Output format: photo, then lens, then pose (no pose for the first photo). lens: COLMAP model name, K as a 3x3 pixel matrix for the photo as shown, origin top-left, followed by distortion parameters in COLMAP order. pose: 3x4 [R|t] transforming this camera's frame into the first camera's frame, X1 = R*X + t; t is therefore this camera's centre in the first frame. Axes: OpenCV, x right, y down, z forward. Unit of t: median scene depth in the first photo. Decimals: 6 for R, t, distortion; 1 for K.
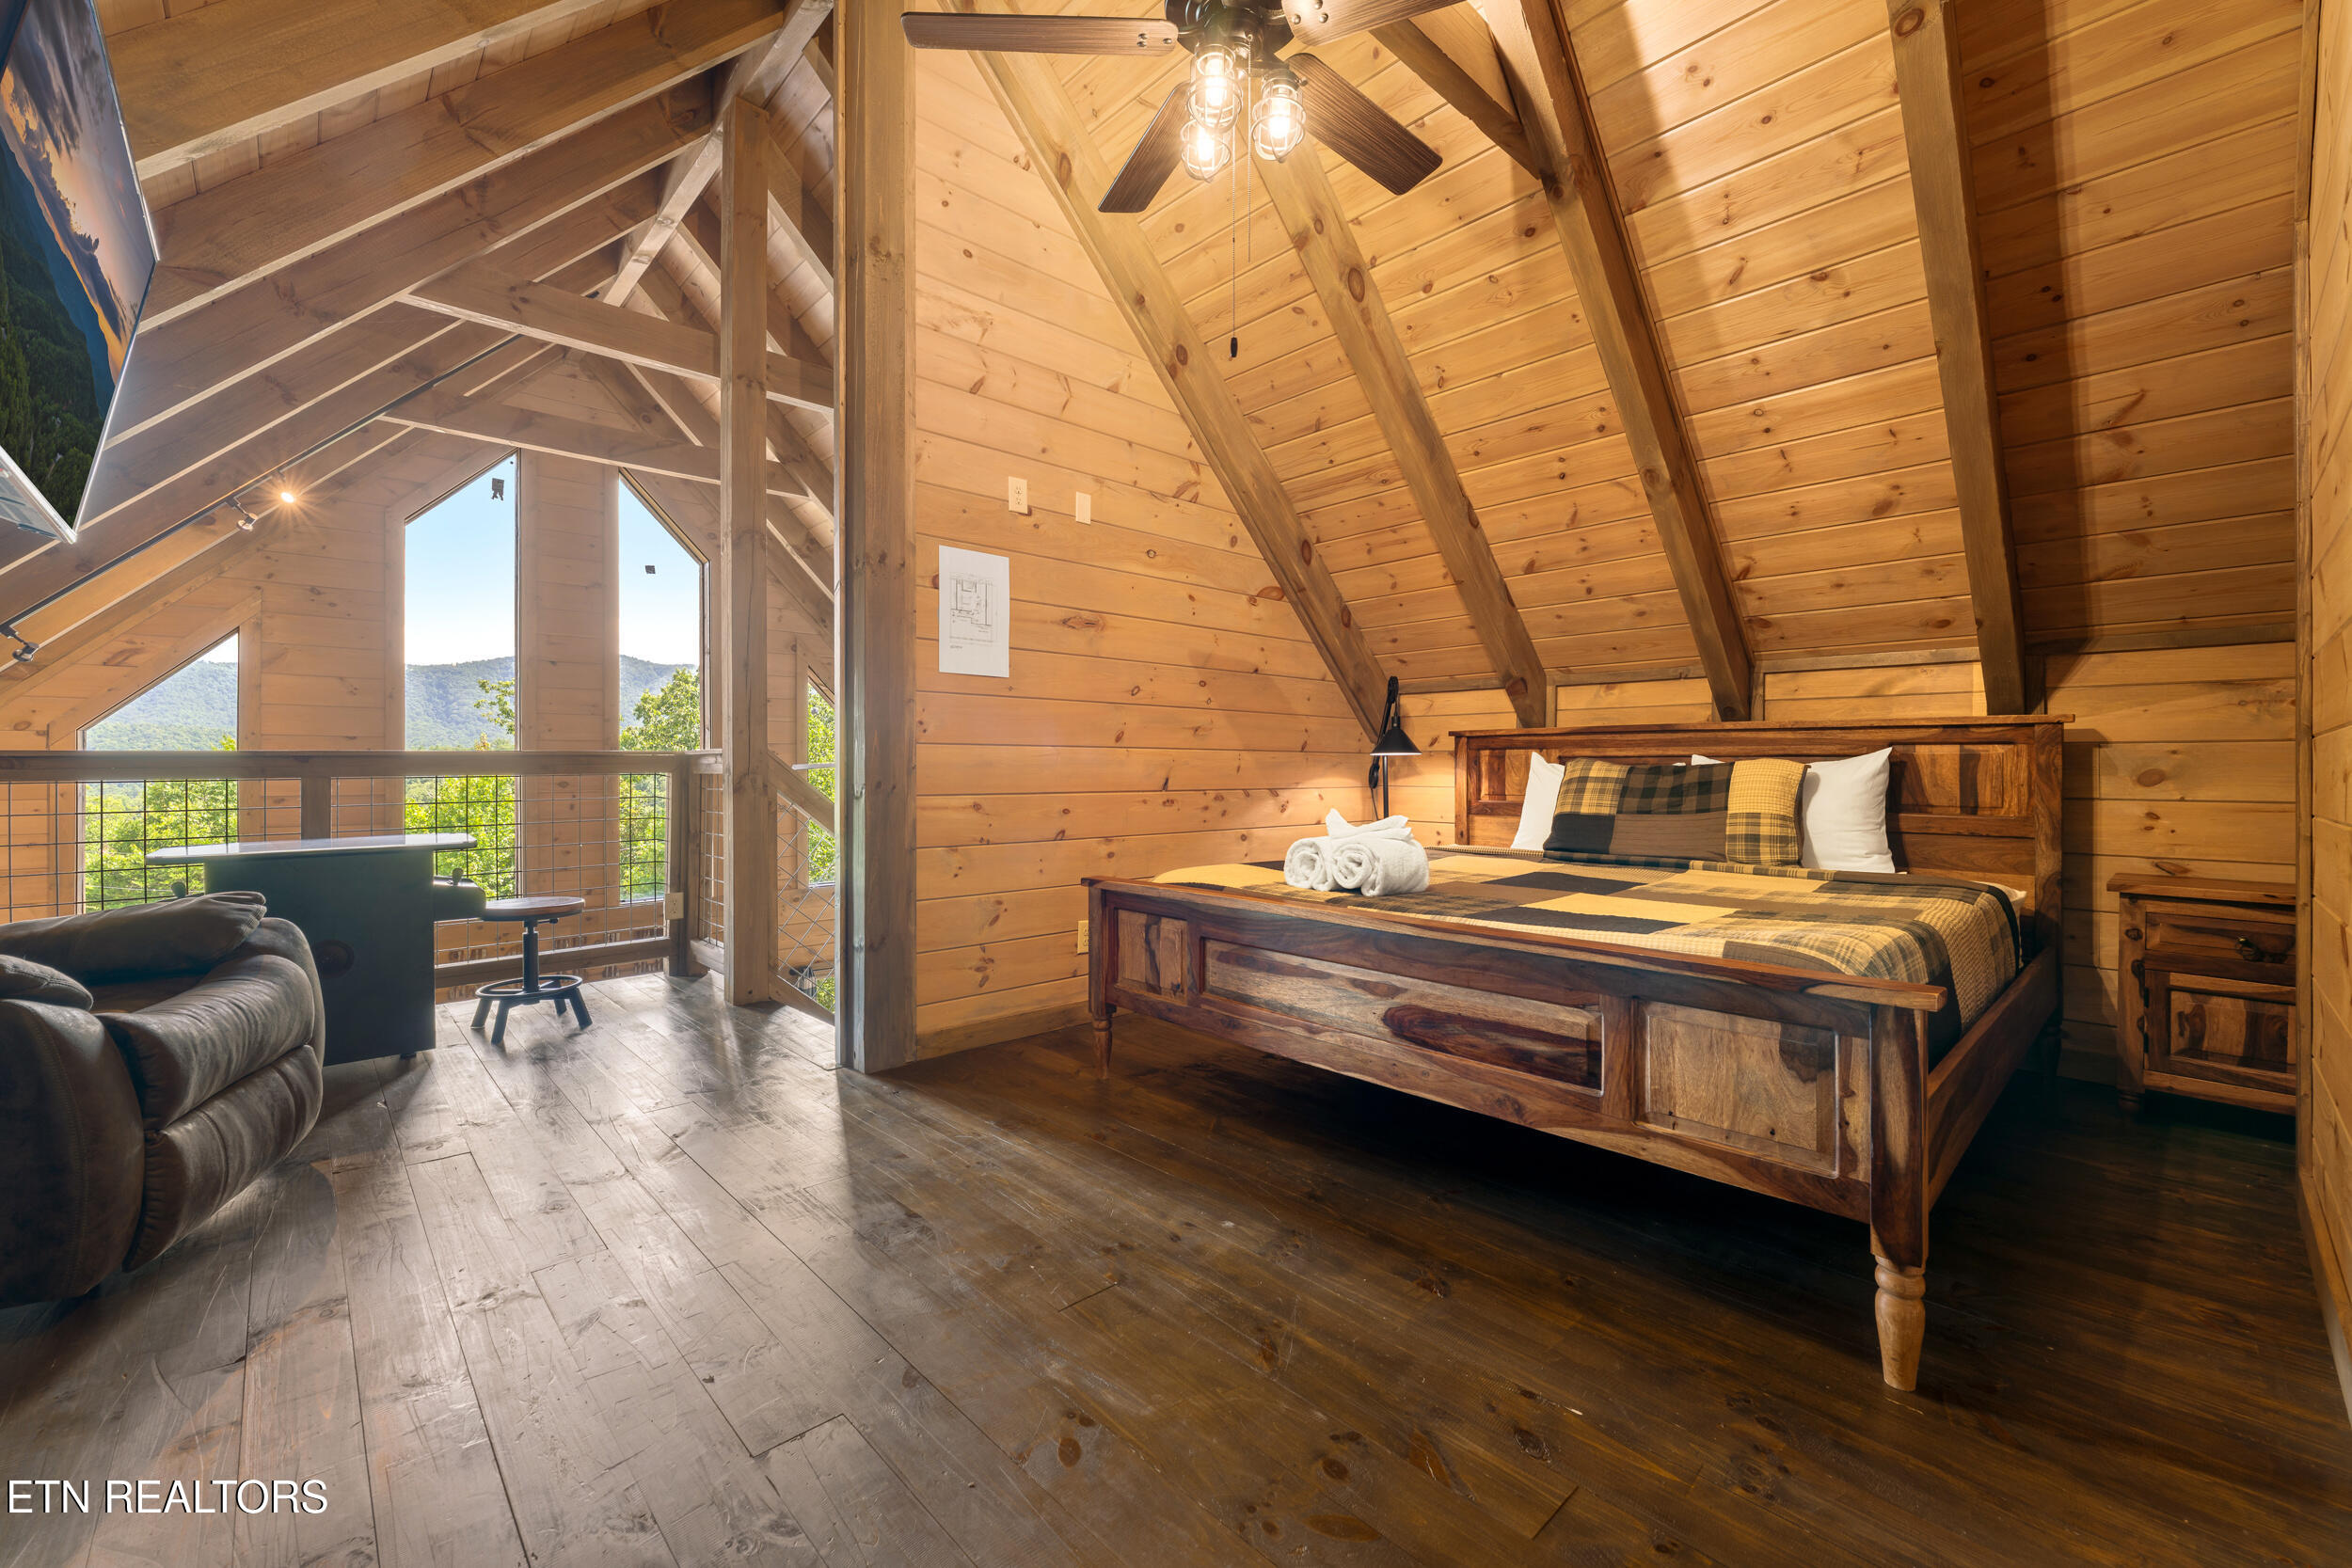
lens RADIAL K [[969.1, 0, 1183.6], [0, 969.1, 762.0], [0, 0, 1]] dist [-0.000591, -0.000229]
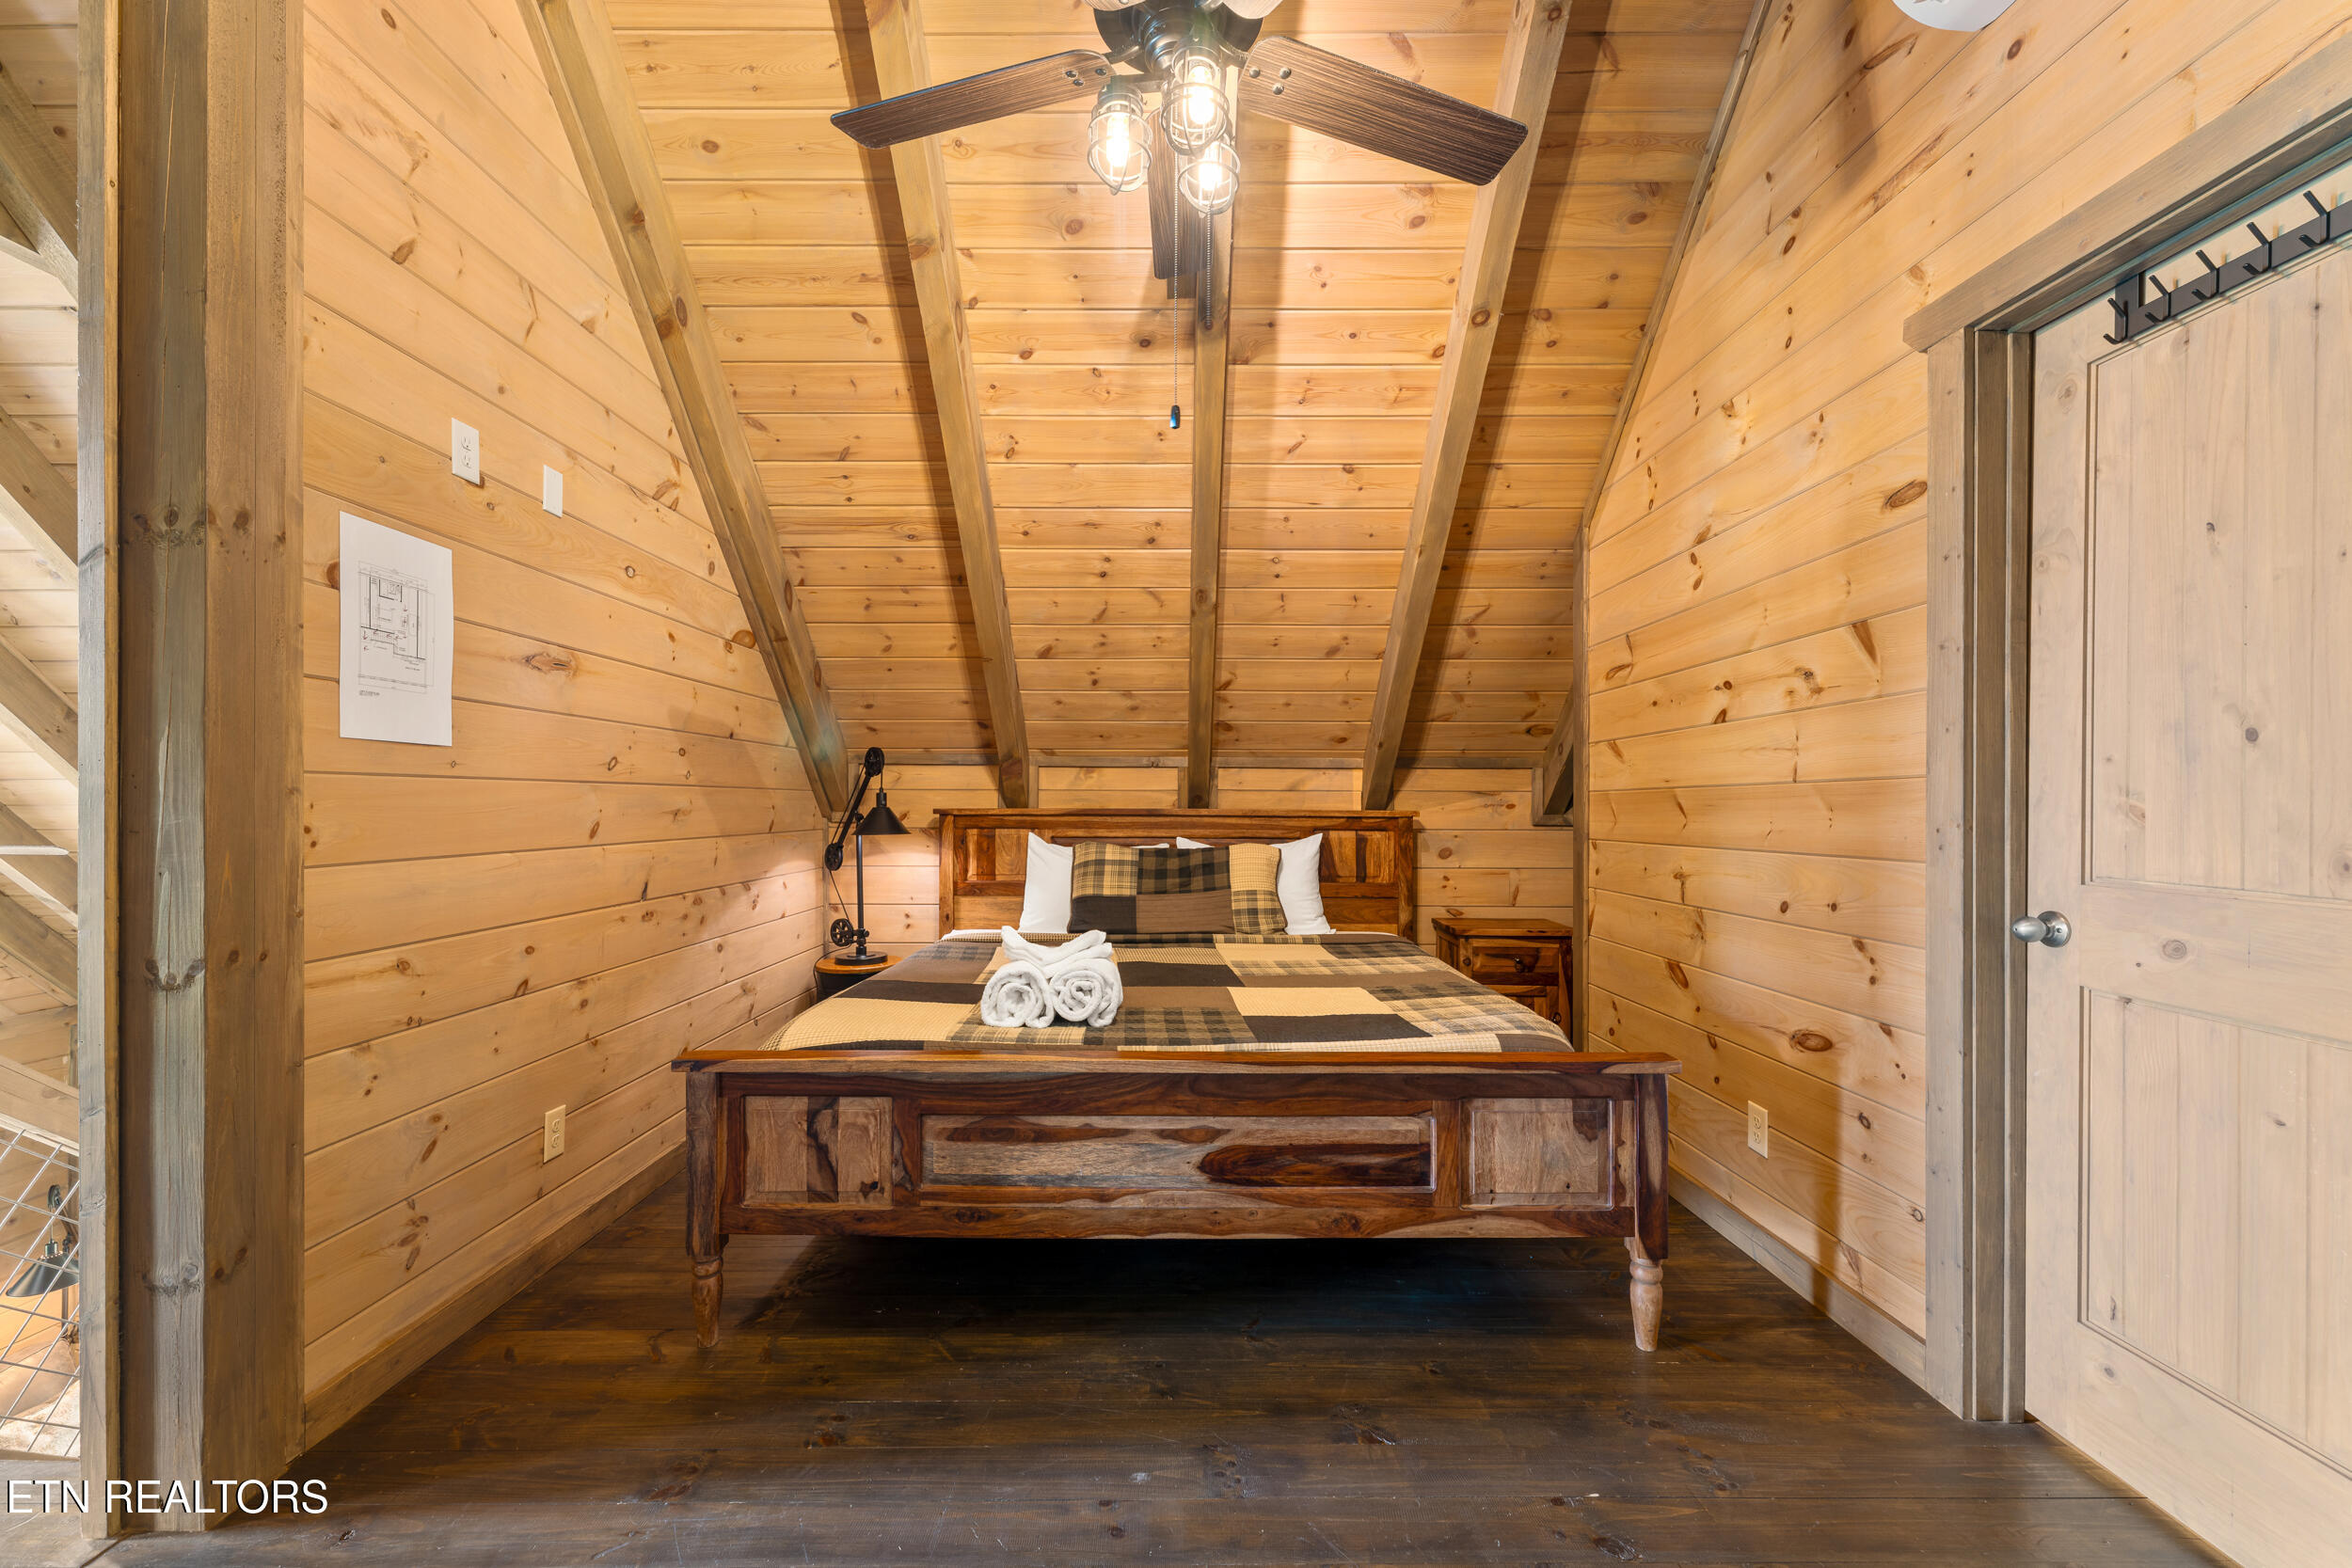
lens RADIAL K [[946.4, 0, 1179.3], [0, 946.4, 793.3], [0, 0, 1]] dist [-0.000324, -0.000382]
pose [[0.676864, 0.006614, 0.736078, -0.323221], [-0.007342, 0.999971, -0.002234, -0.062016], [-0.736071, -0.003892, 0.676893, 0.268094]]
